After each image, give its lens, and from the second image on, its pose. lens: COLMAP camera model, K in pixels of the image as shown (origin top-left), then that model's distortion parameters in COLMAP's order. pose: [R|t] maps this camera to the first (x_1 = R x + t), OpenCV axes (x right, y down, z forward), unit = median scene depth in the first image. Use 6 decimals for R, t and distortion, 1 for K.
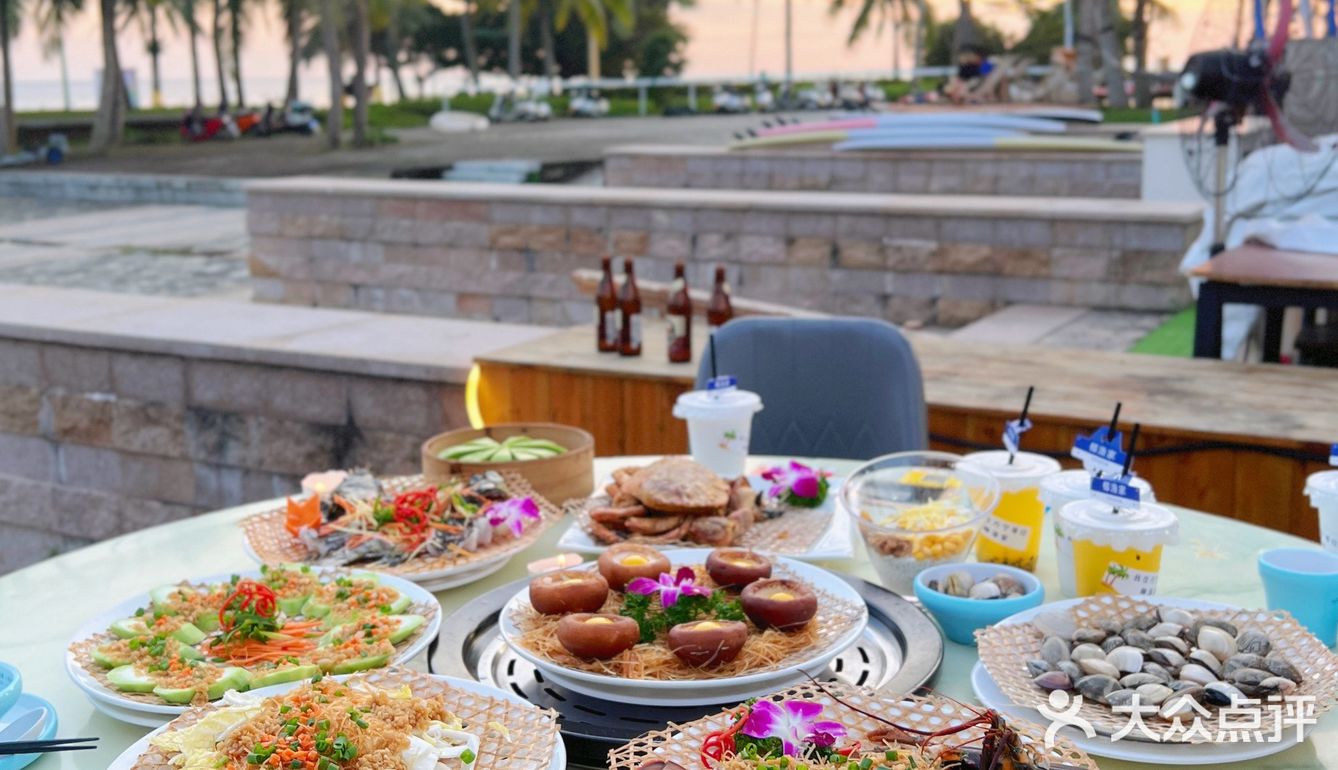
lens RADIAL K [[1635.7, 0, 669.0], [0, 1635.7, 385.0], [0, 0, 1]] dist [0.190566, -0.511209]
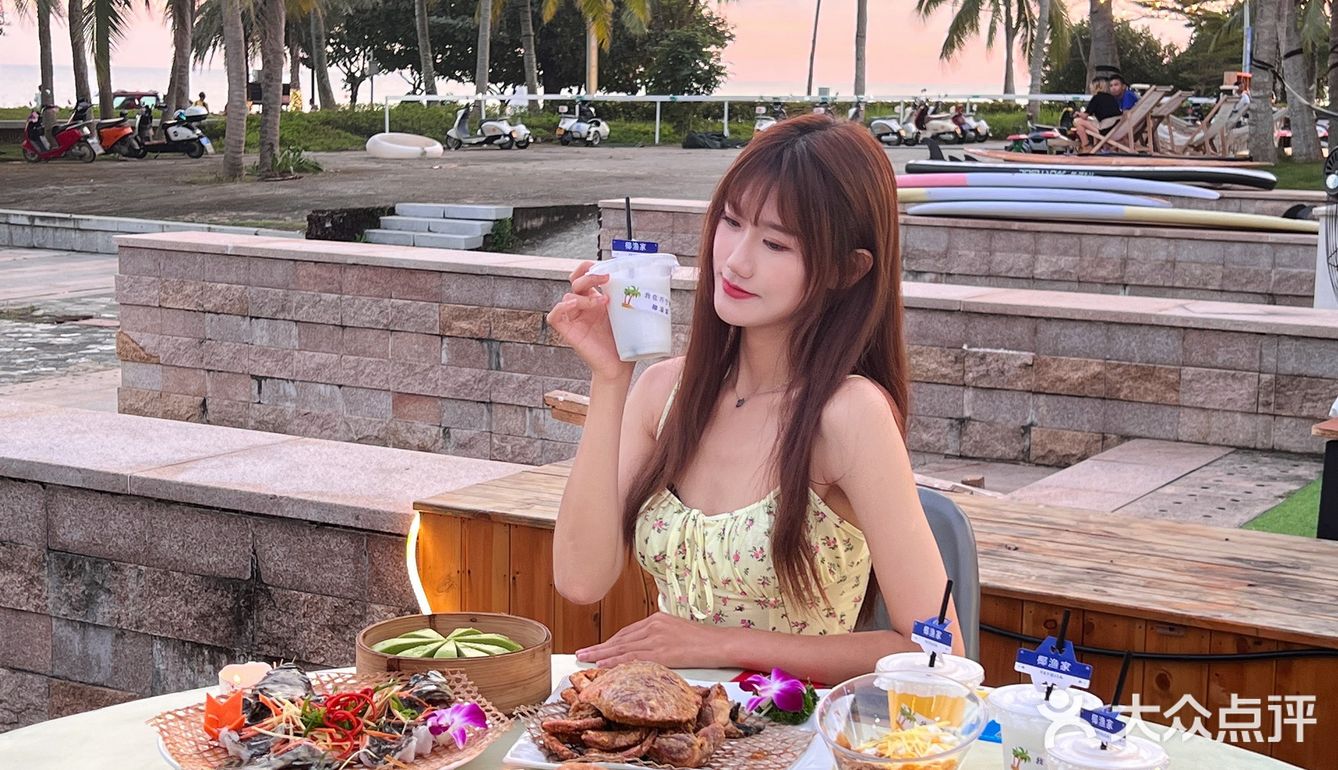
lens RADIAL K [[2400.4, 0, 670.3], [0, 2400.4, 437.7], [0, 0, 1]] dist [0.231627, -1.034104]
pose [[0.999372, 0.033721, -0.010845, 0.028166], [-0.033960, 0.999166, -0.022660, -0.046315], [0.010072, 0.023014, 0.999684, -0.293096]]
